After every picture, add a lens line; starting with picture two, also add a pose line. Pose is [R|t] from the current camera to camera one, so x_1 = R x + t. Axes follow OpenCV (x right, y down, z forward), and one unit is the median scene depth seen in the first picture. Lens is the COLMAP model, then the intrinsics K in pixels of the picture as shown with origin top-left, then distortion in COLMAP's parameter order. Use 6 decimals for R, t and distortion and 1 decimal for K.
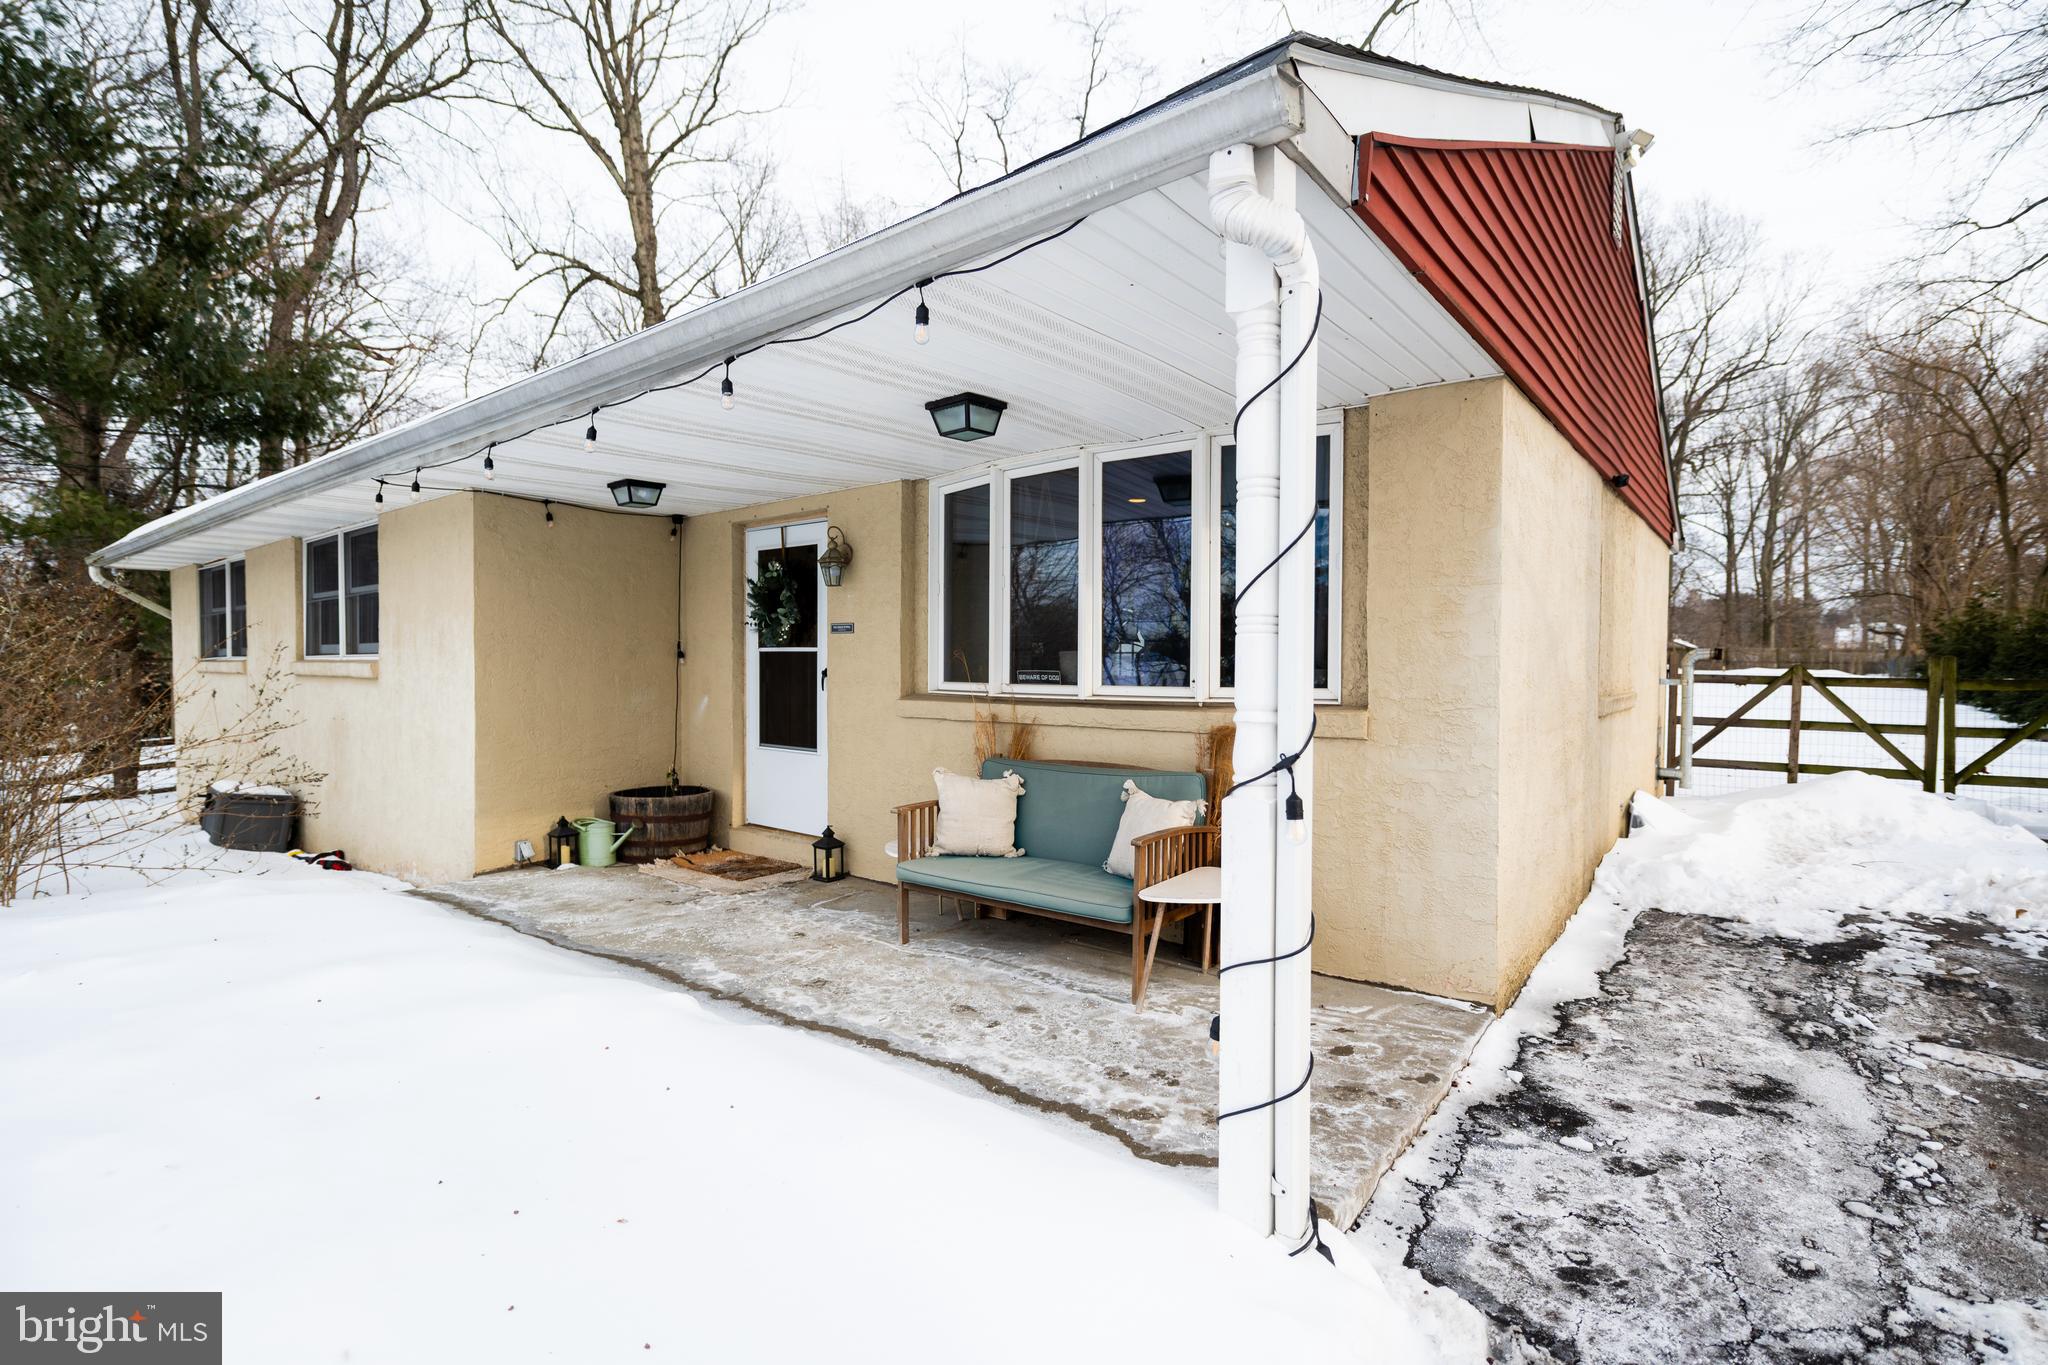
lens RADIAL K [[956.1, 0, 1022.3], [0, 956.1, 686.4], [0, 0, 1]] dist [-0.000215, 0.000239]
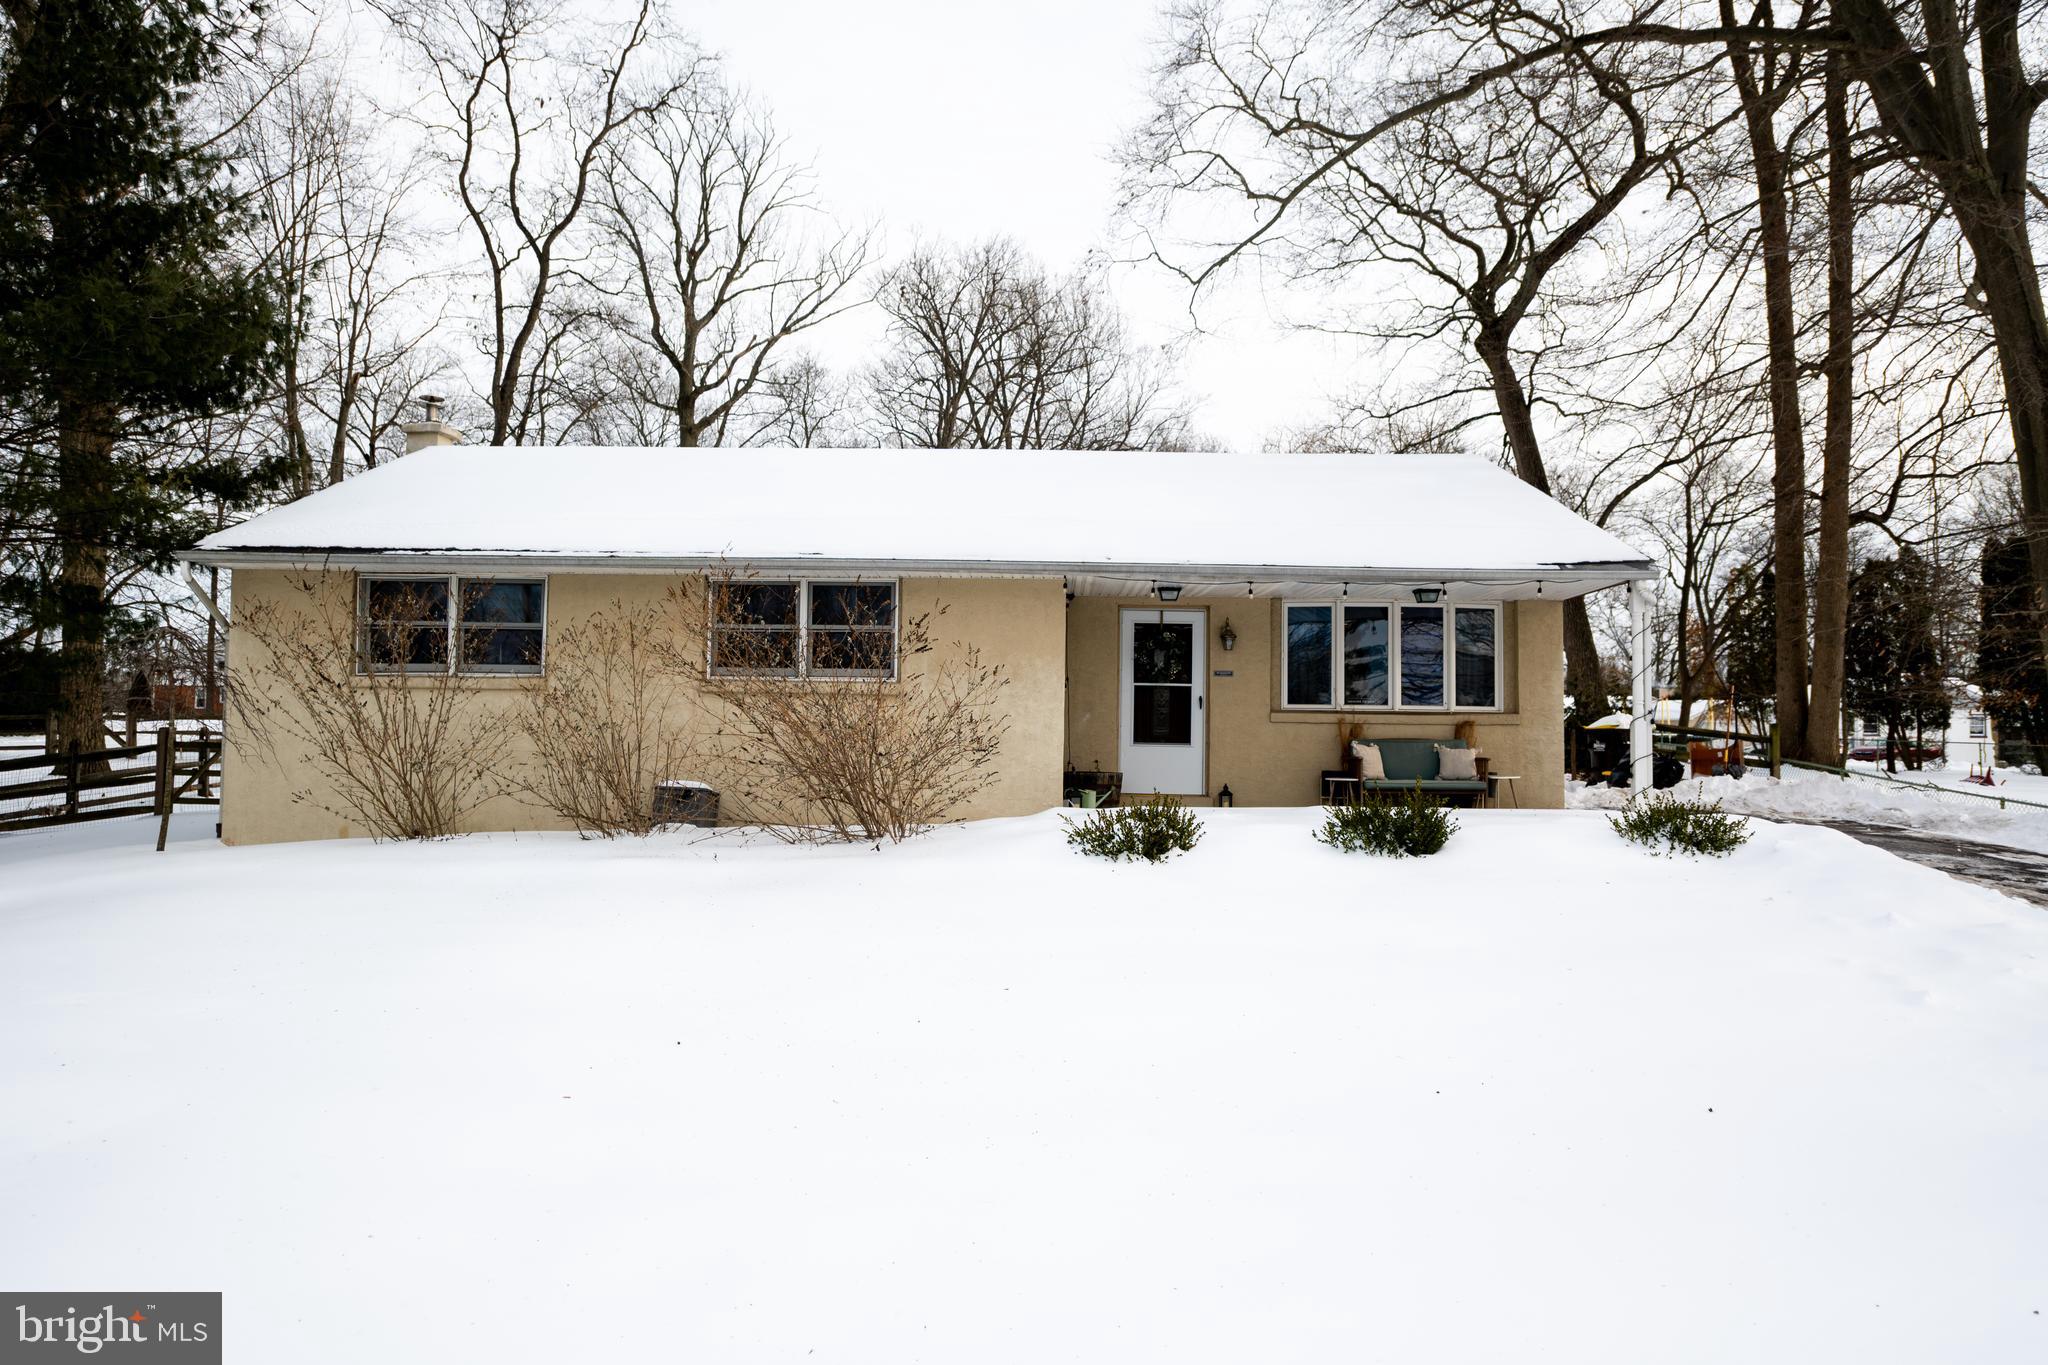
lens RADIAL K [[1333.0, 0, 1024.0], [0, 1333.0, 682.5], [0, 0, 1]] dist [0.004906, 0.000767]
pose [[0.786105, 0.033701, 0.617174, -1.861764], [0.003152, 0.998281, -0.058526, 0.092289], [-0.618085, 0.047953, 0.784647, -0.668888]]
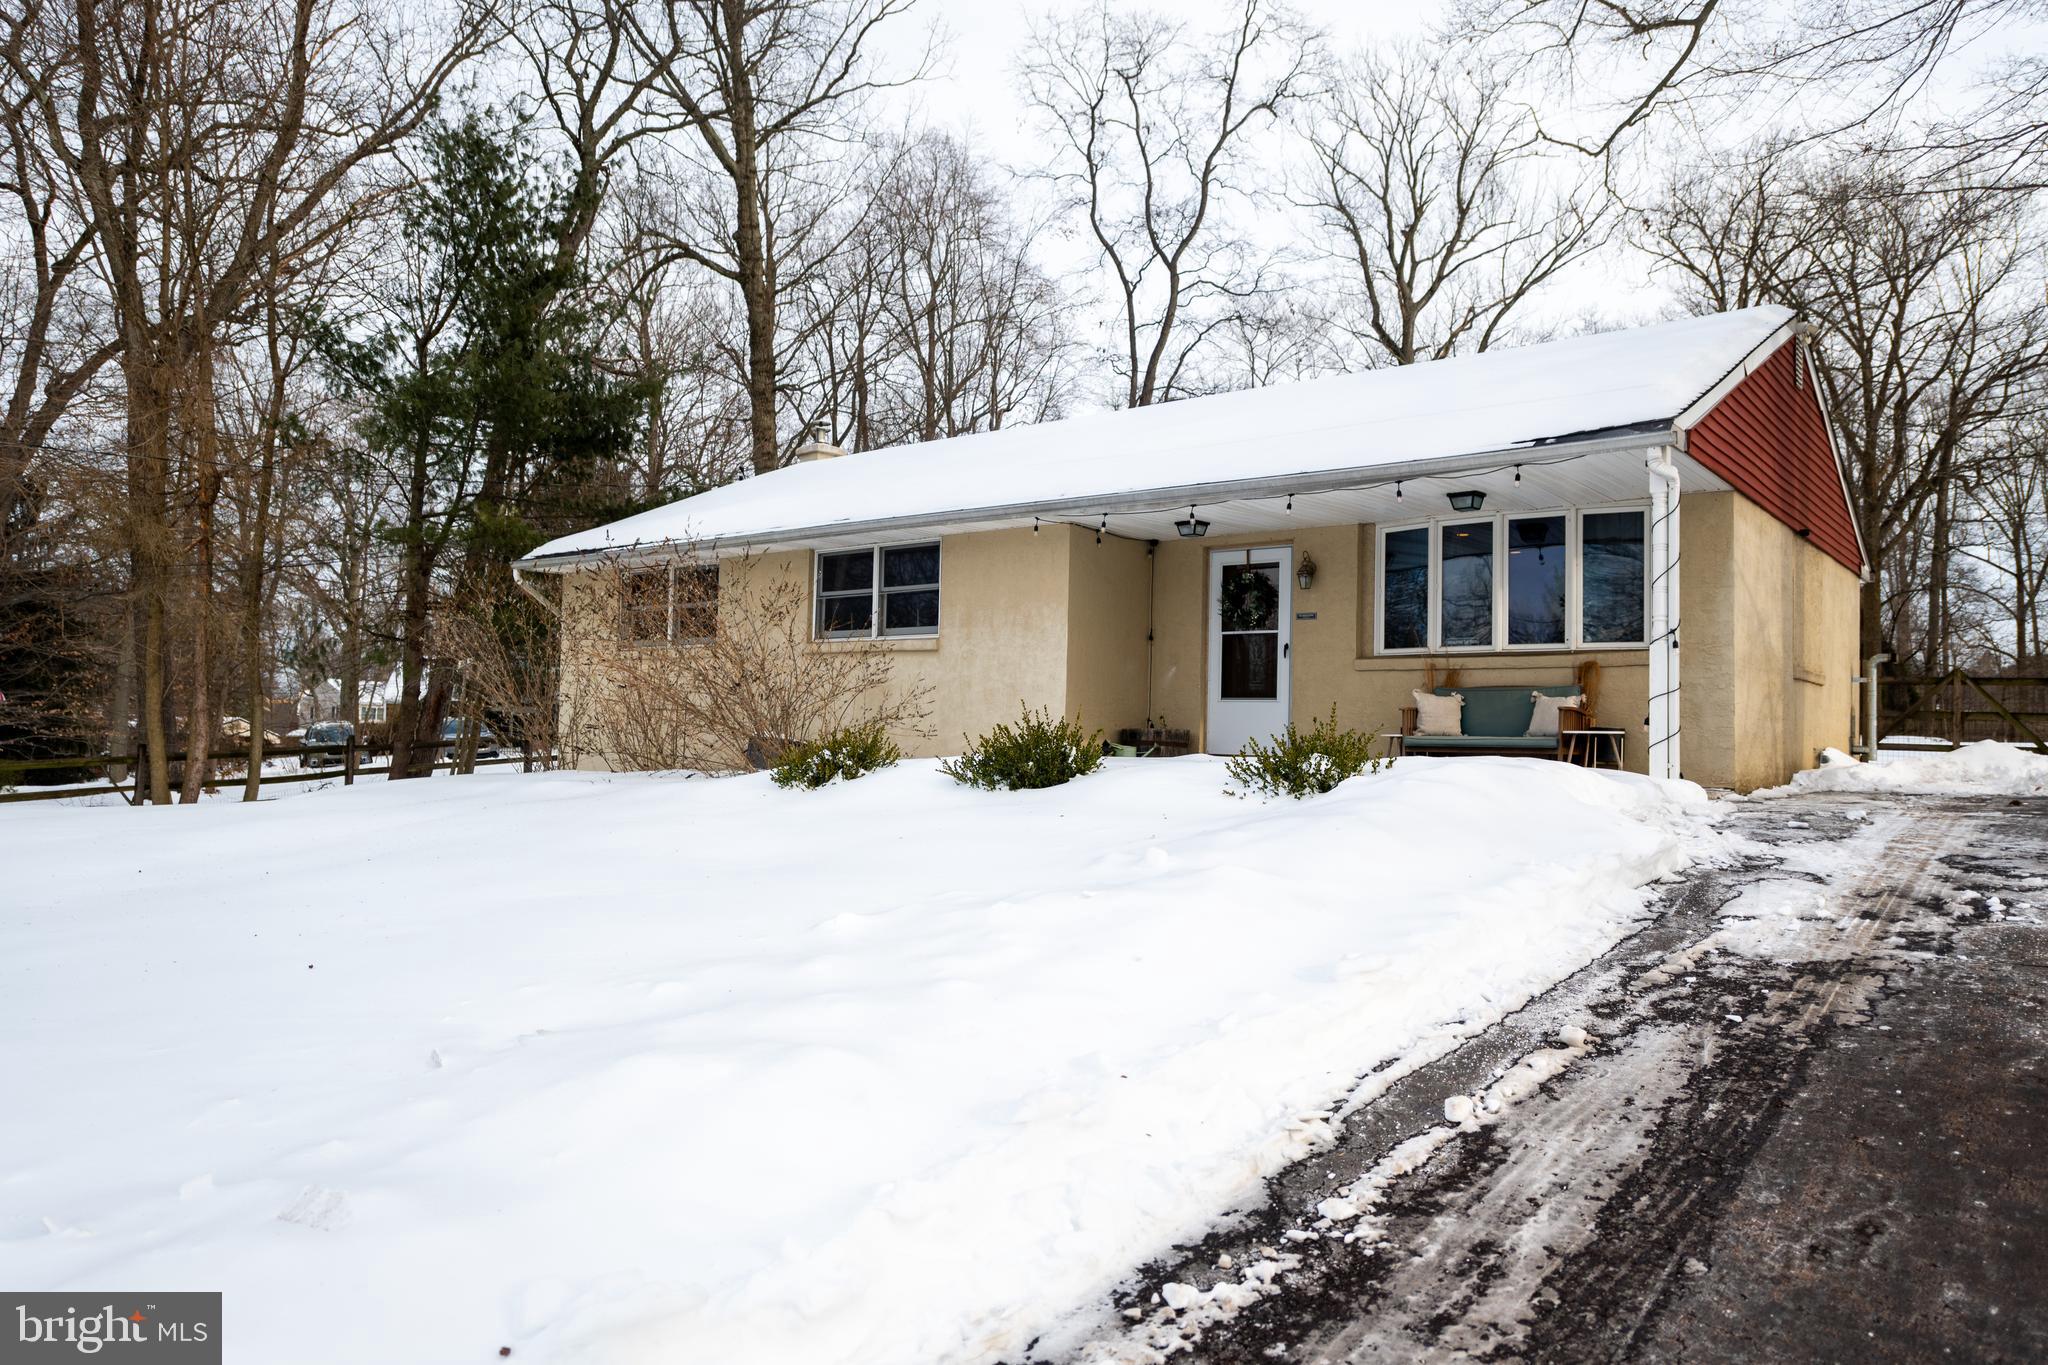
lens RADIAL K [[1400.0, 0, 1026.2], [0, 1400.0, 679.0], [0, 0, 1]] dist [0.000383, -0.000783]
pose [[0.999811, 0.018842, 0.004836, -0.596990], [-0.018466, 0.997472, -0.068626, 0.187179], [-0.006116, 0.068524, 0.997631, -1.145909]]
